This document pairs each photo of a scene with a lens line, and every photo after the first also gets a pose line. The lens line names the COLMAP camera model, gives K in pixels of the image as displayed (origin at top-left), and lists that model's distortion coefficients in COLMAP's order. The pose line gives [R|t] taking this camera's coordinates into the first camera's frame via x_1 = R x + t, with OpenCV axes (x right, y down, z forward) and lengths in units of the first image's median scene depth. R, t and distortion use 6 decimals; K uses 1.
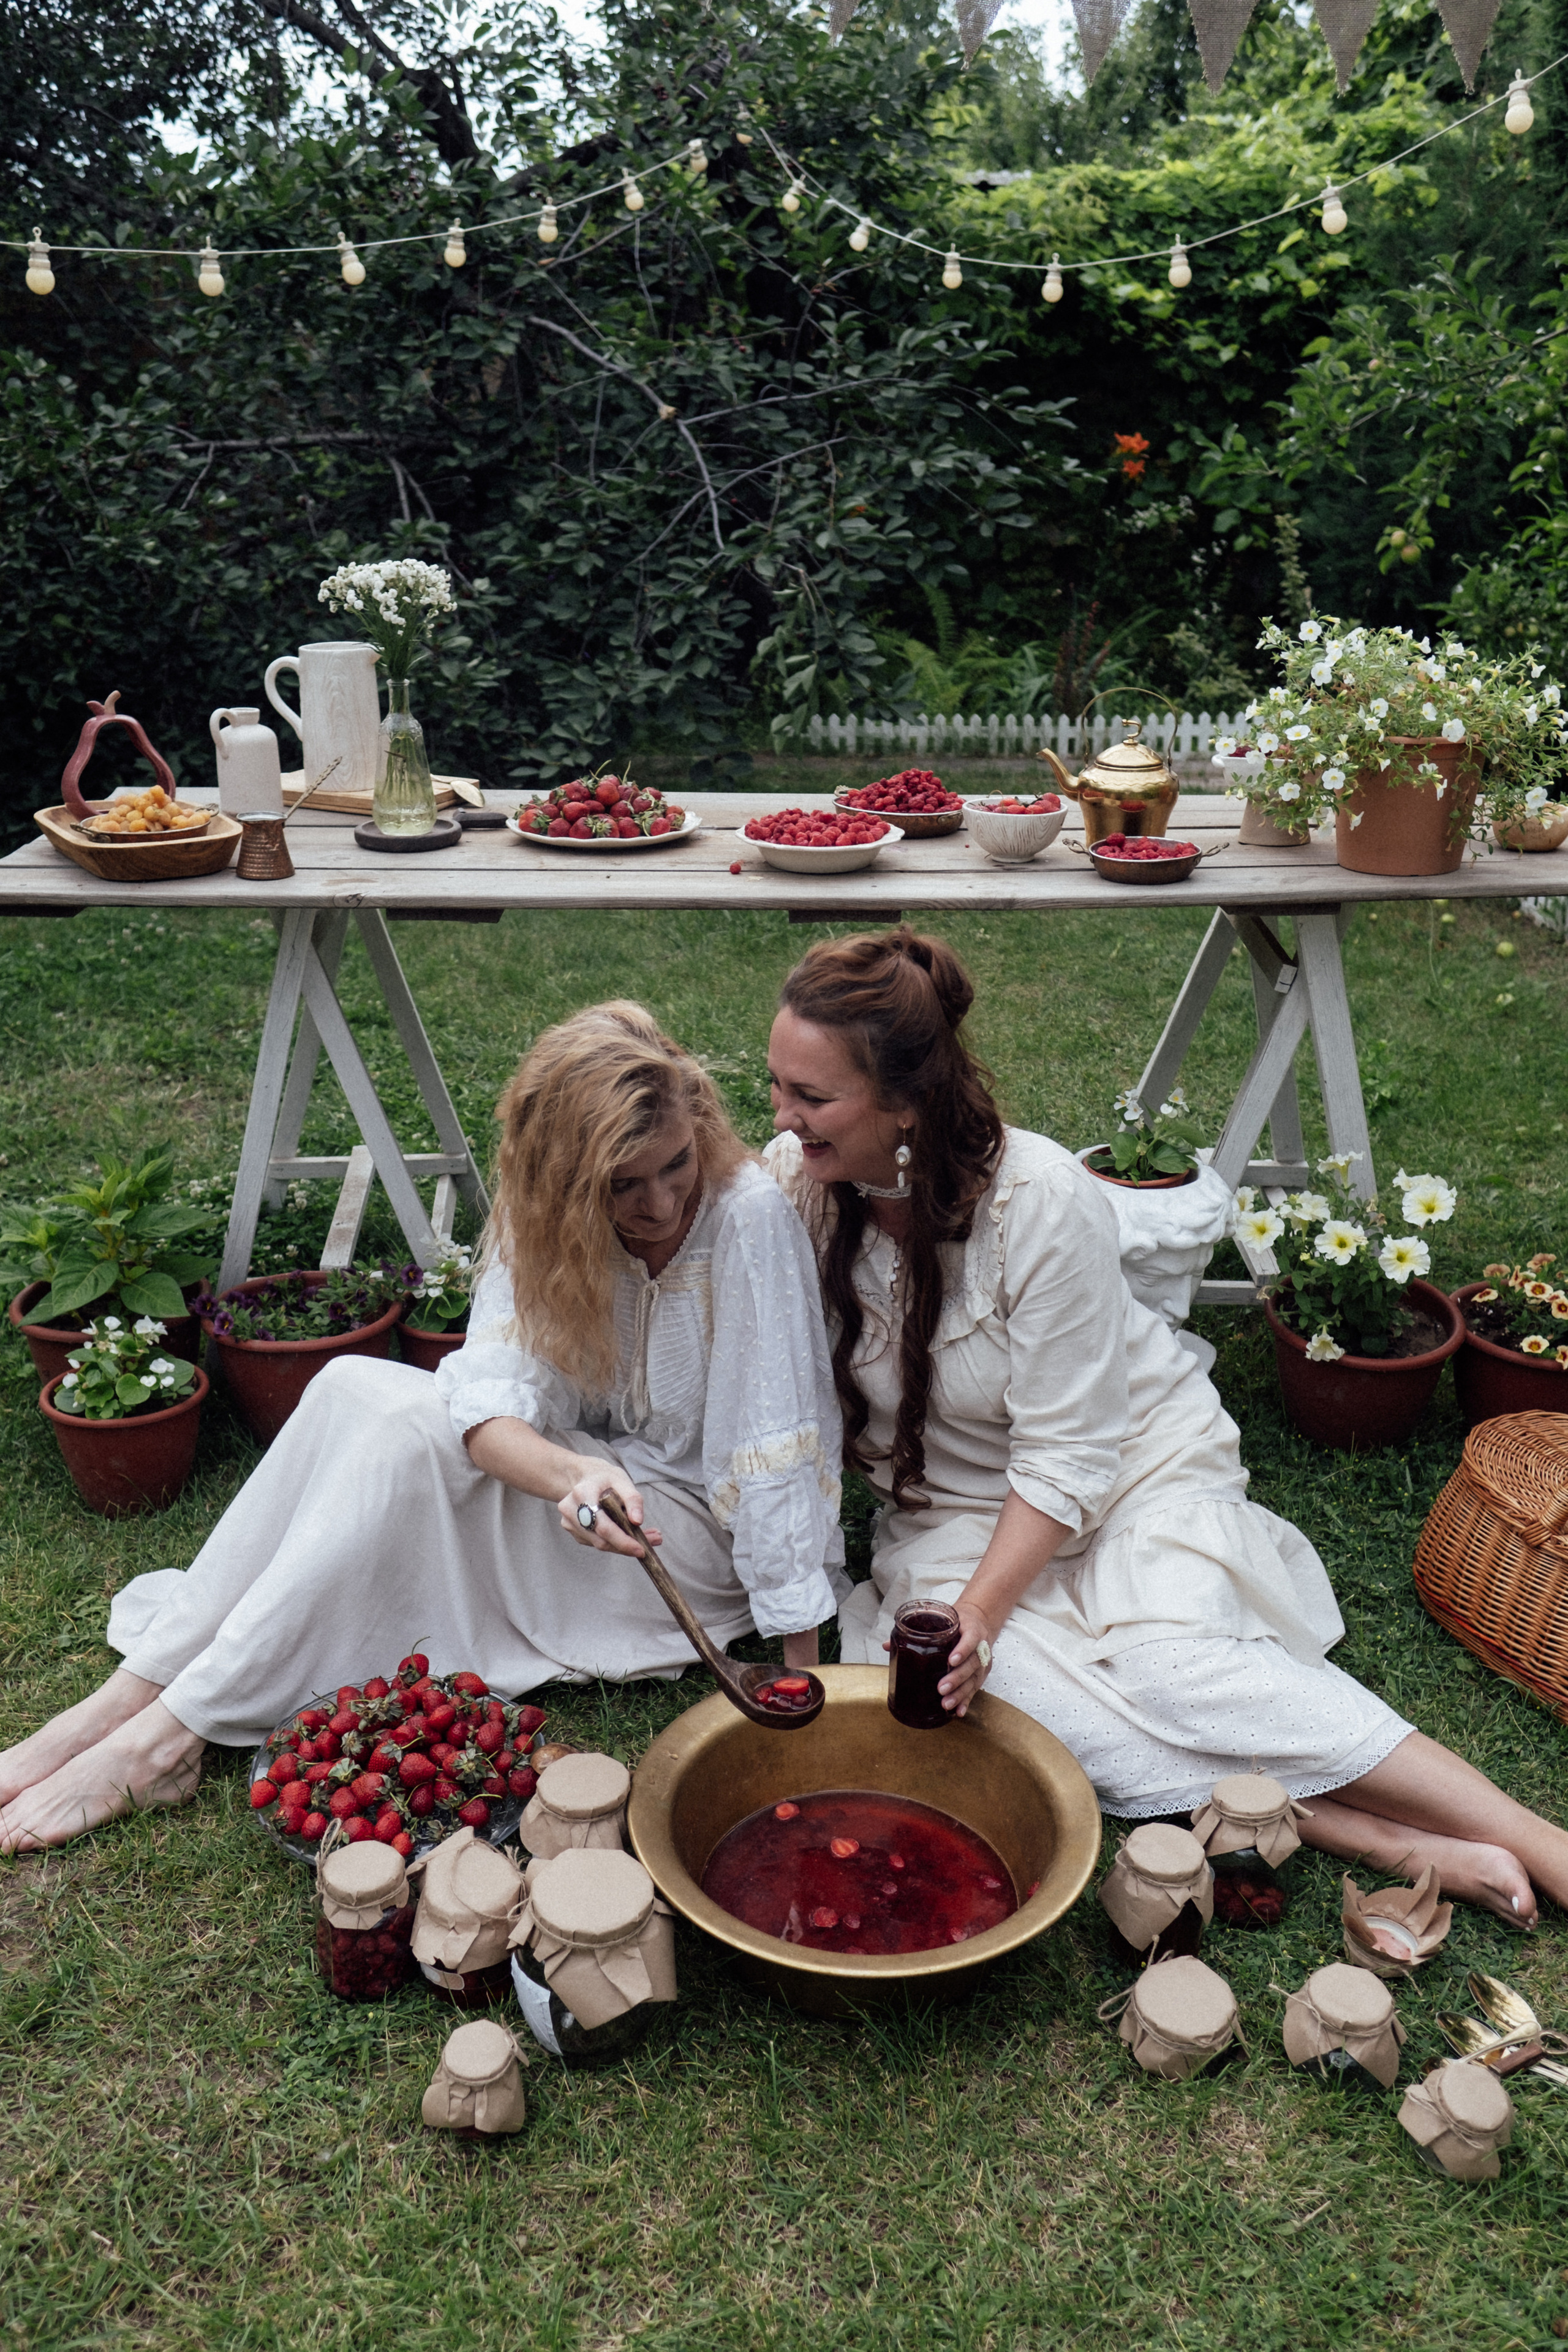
lens RADIAL K [[2039.0, 0, 788.7], [0, 2039.0, 1226.6], [0, 0, 1]] dist [-0.003937, 0.002156]
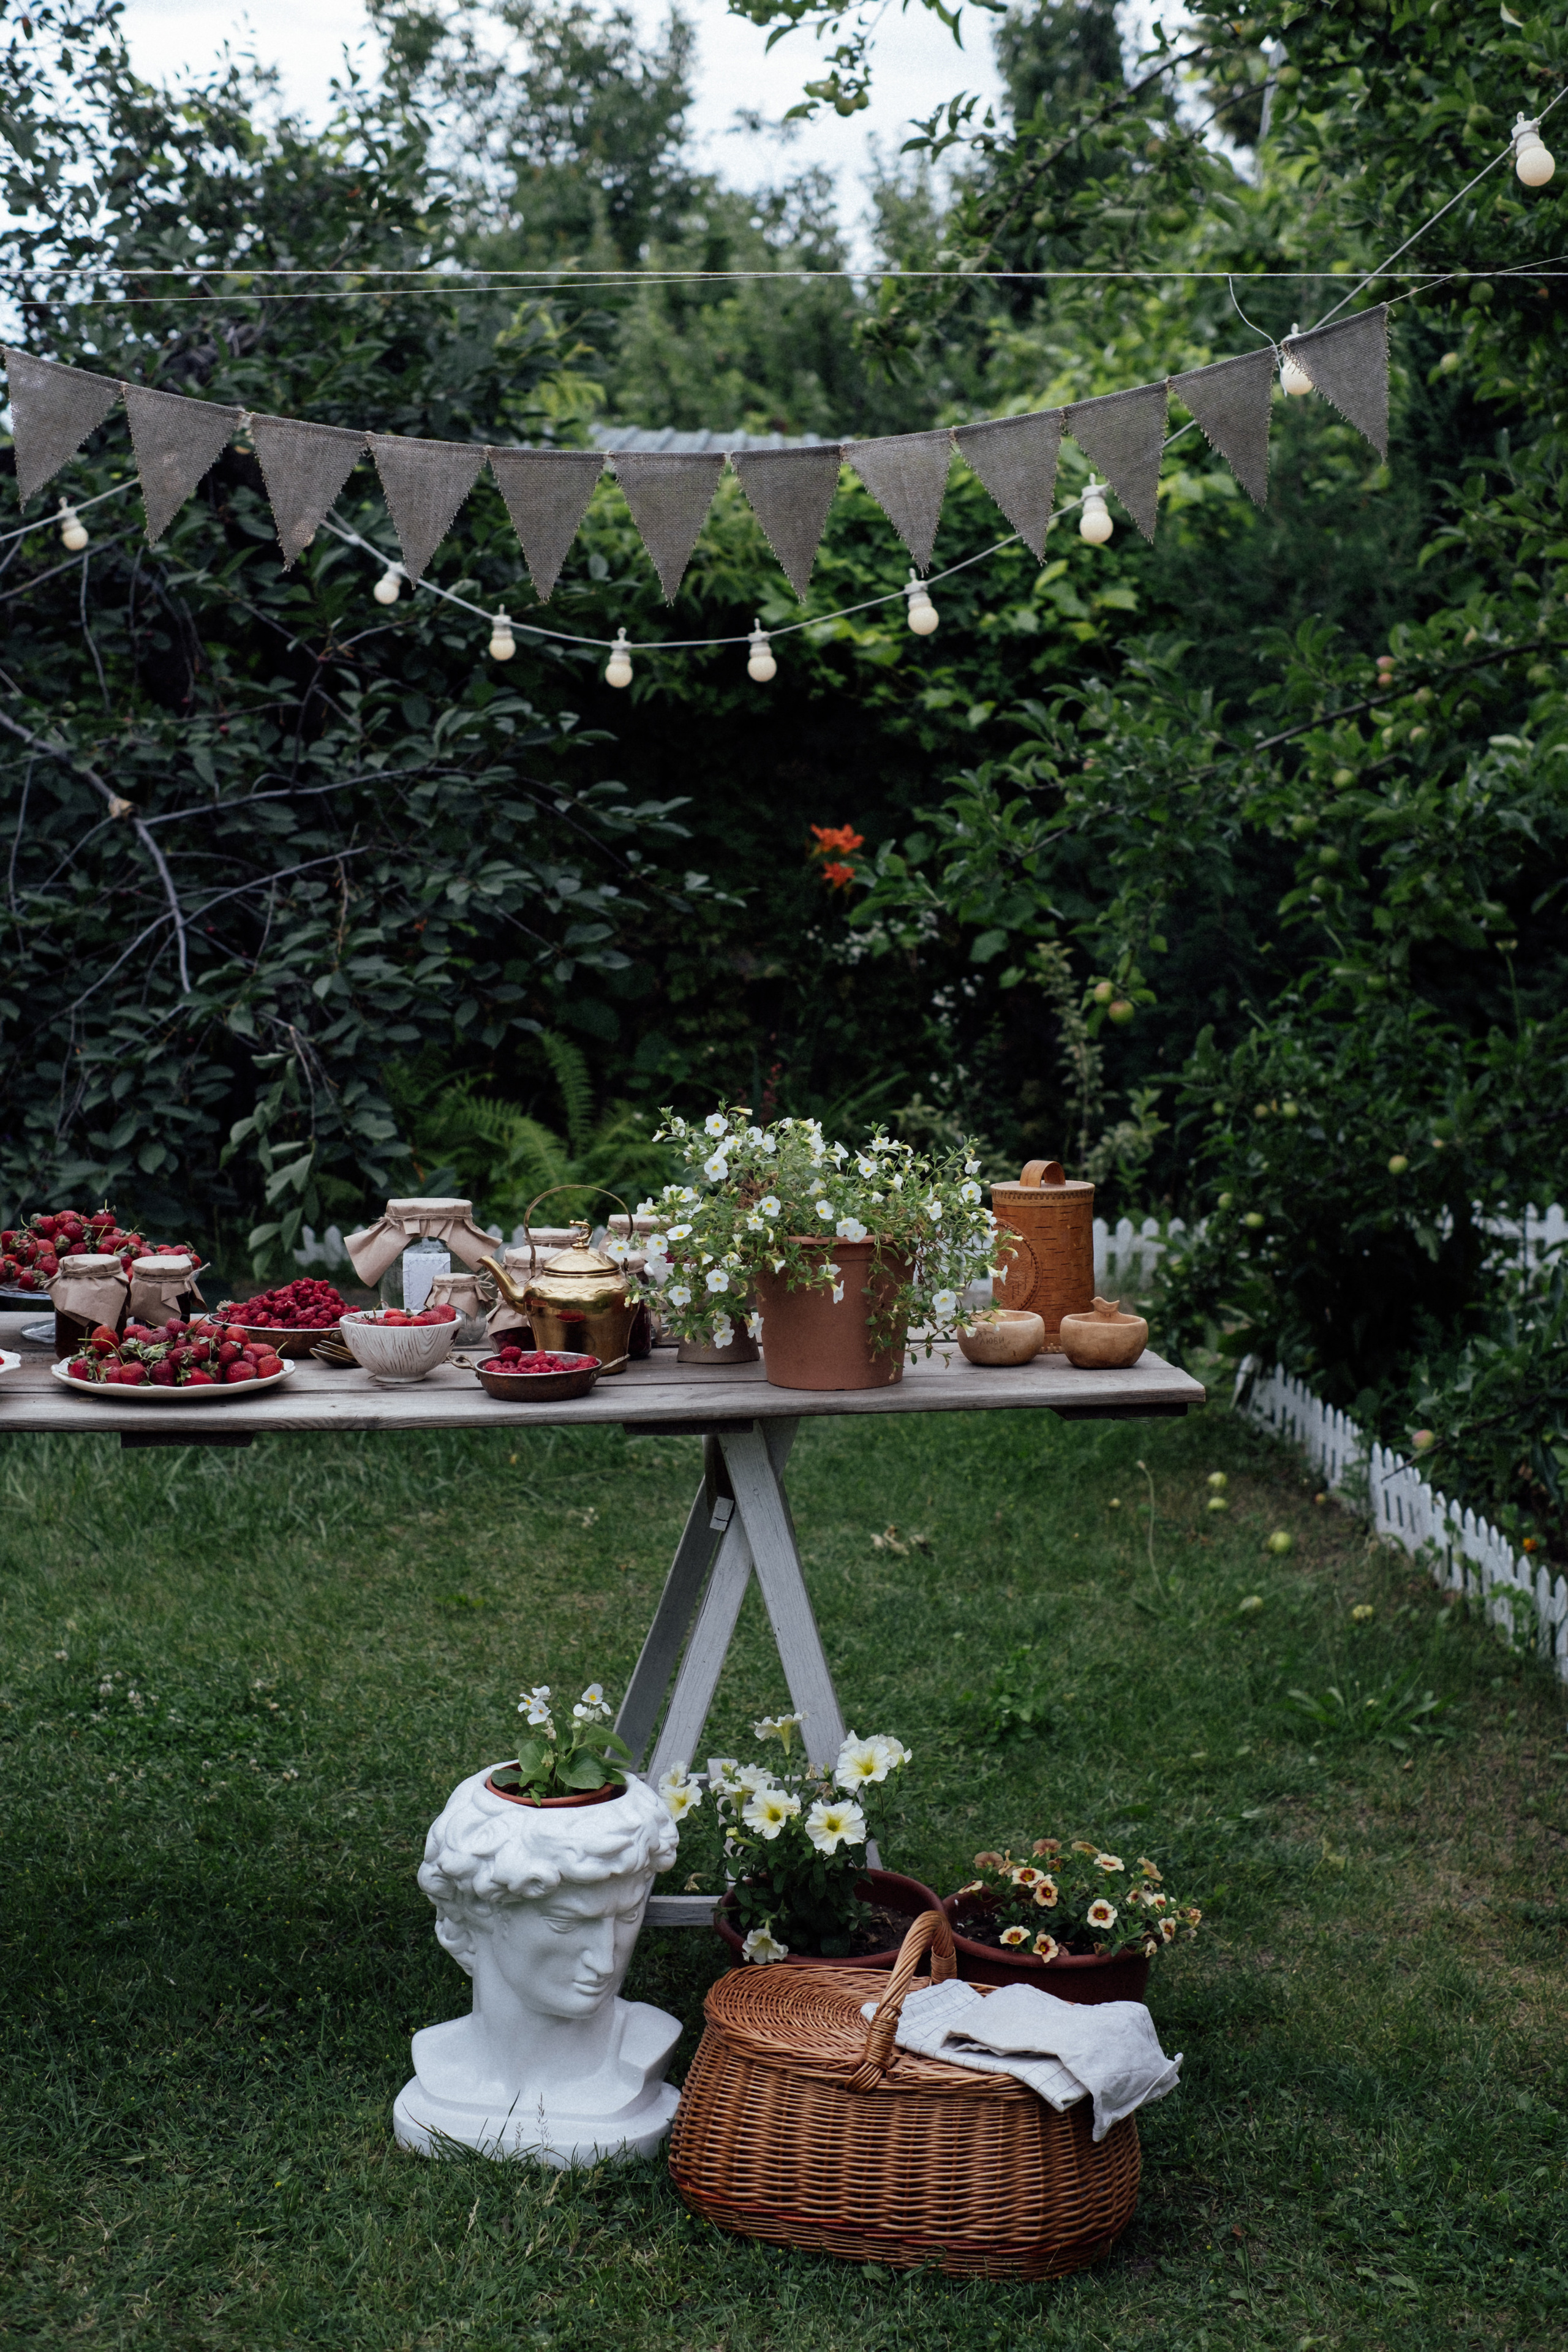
lens RADIAL K [[3763.2, 0, 800.8], [0, 3763.2, 1142.1], [0, 0, 1]] dist [-0.023455, 0.040214]
pose [[0.995842, 0.000325, 0.091096, 0.057851], [0.024072, 0.963511, -0.266583, 0.064948], [-0.087859, 0.267667, 0.959497, -0.242267]]
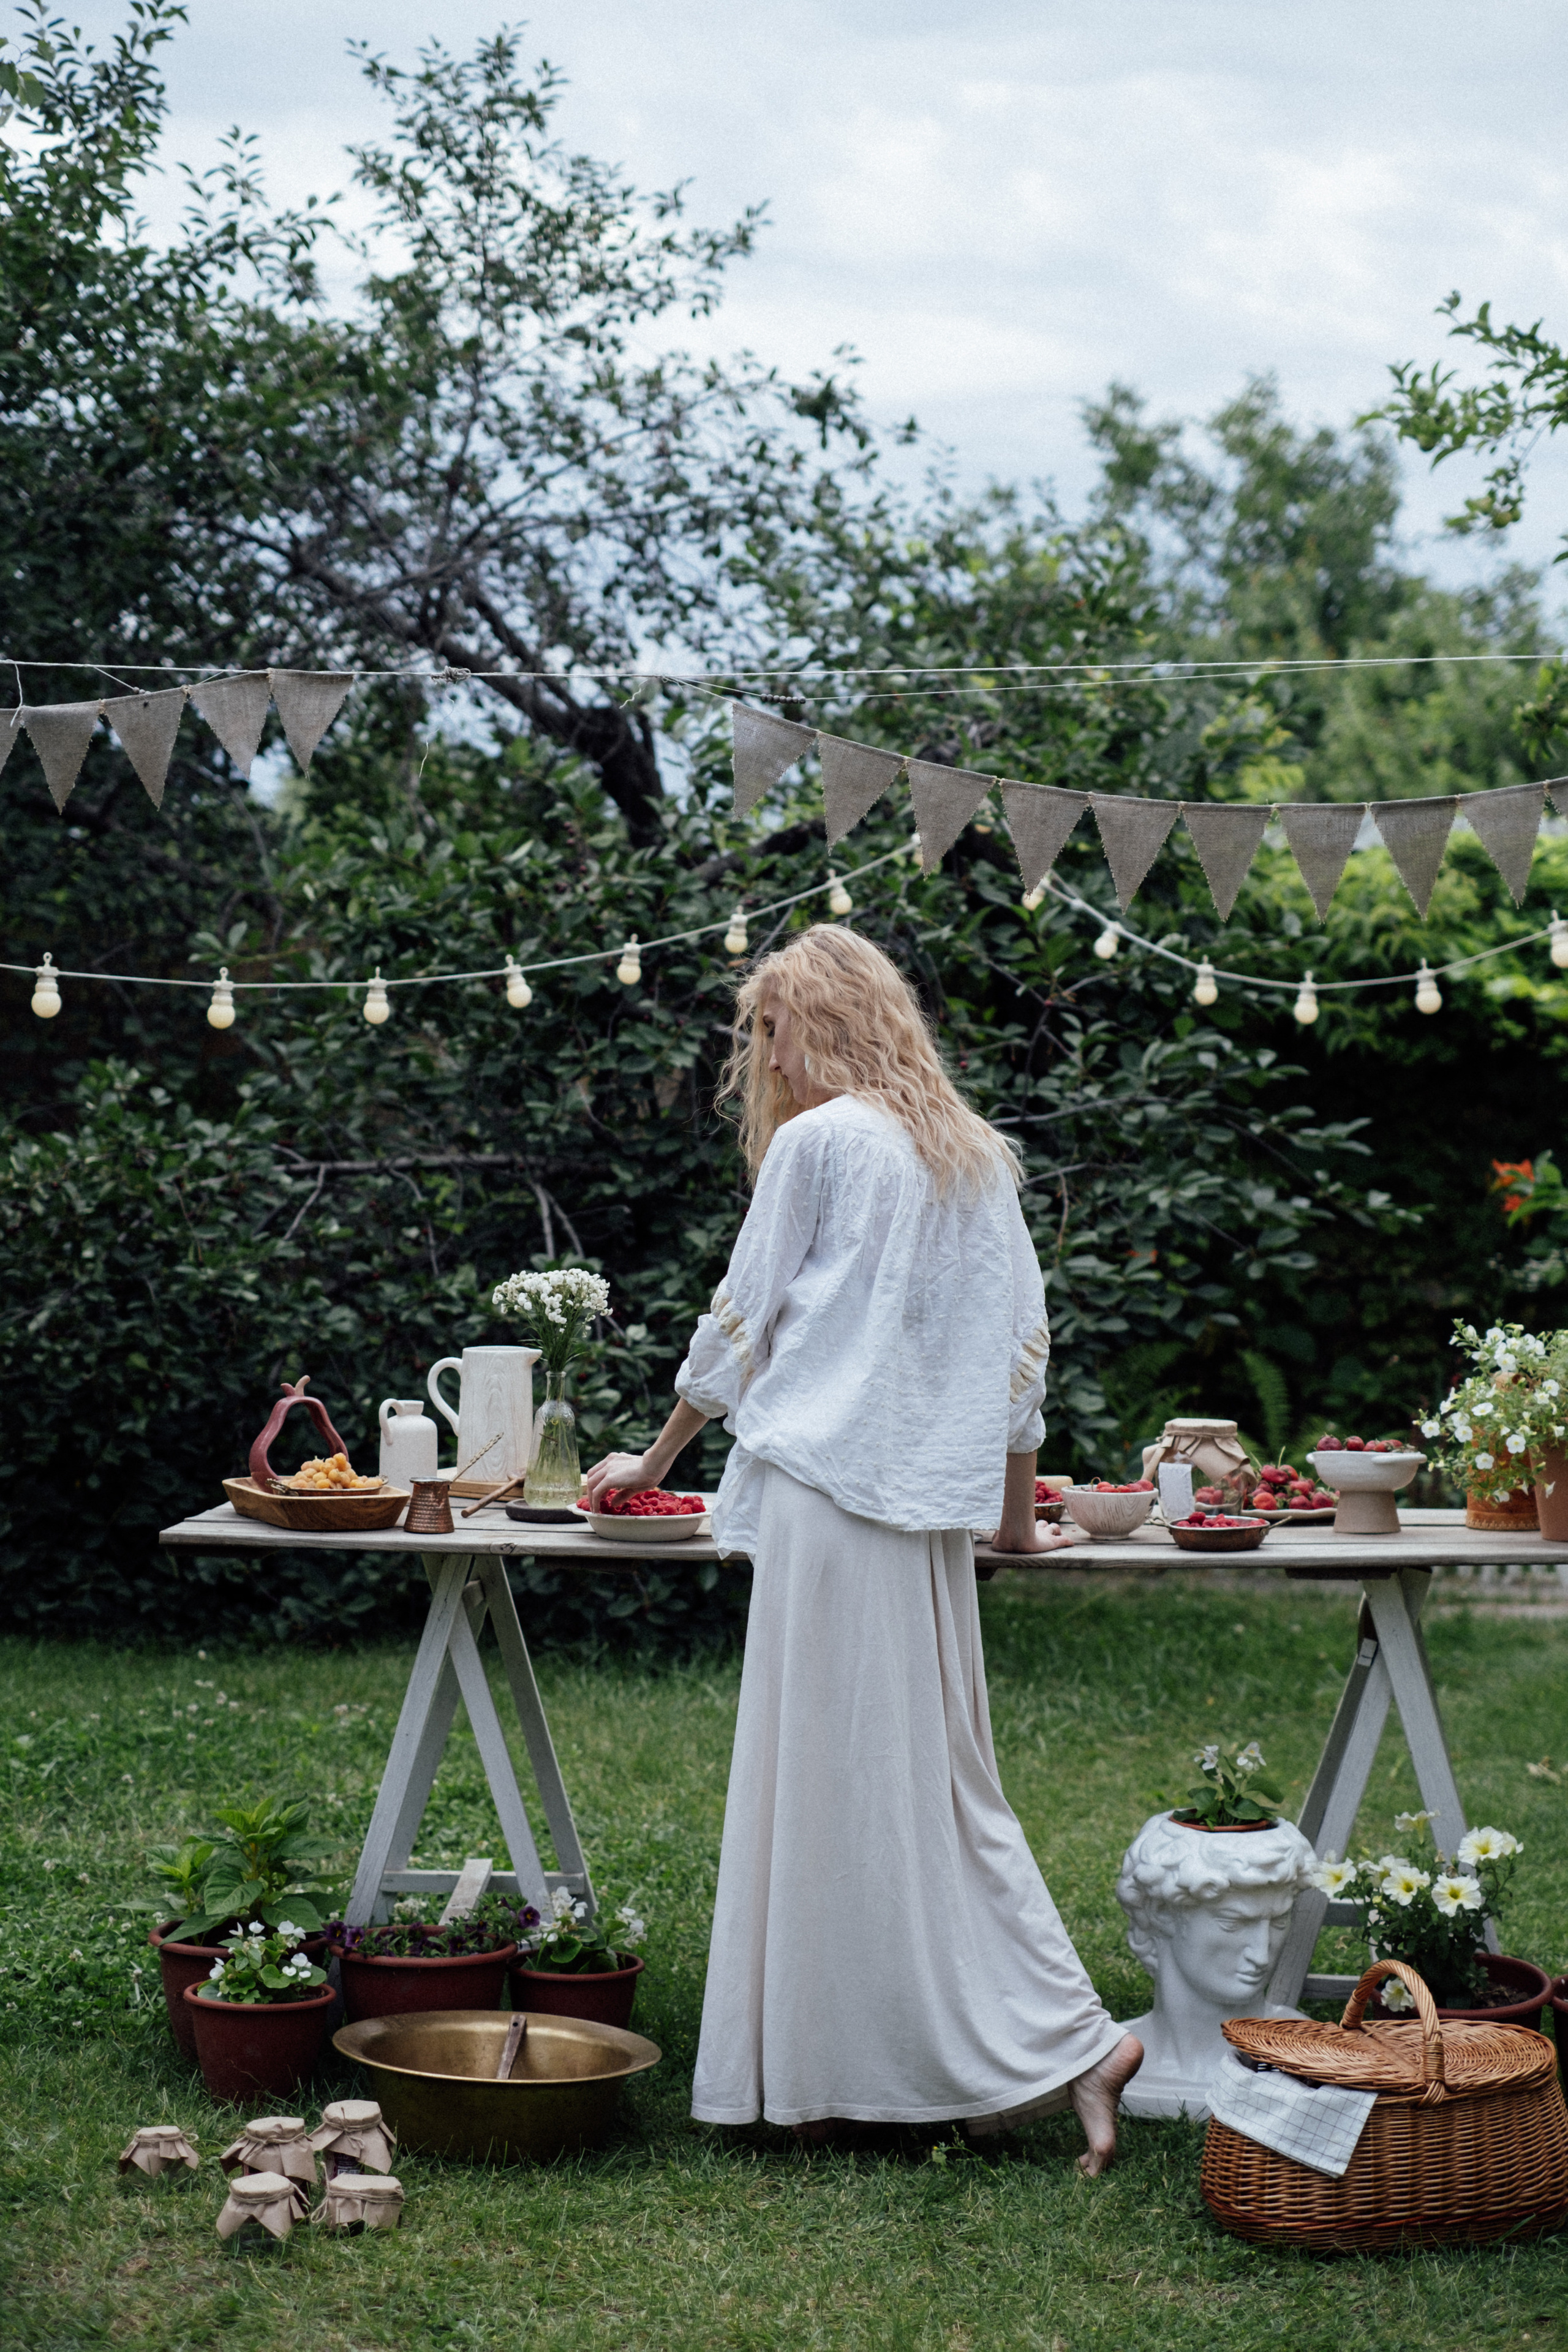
lens RADIAL K [[3746.2, 0, 772.0], [0, 3746.2, 1071.7], [0, 0, 1]] dist [-0.024071, 0.059917]
pose [[0.994218, 0.005793, -0.107221, 0.062109], [-0.046327, 0.923968, -0.379654, 0.153059], [0.096869, 0.382426, 0.918894, -0.403992]]
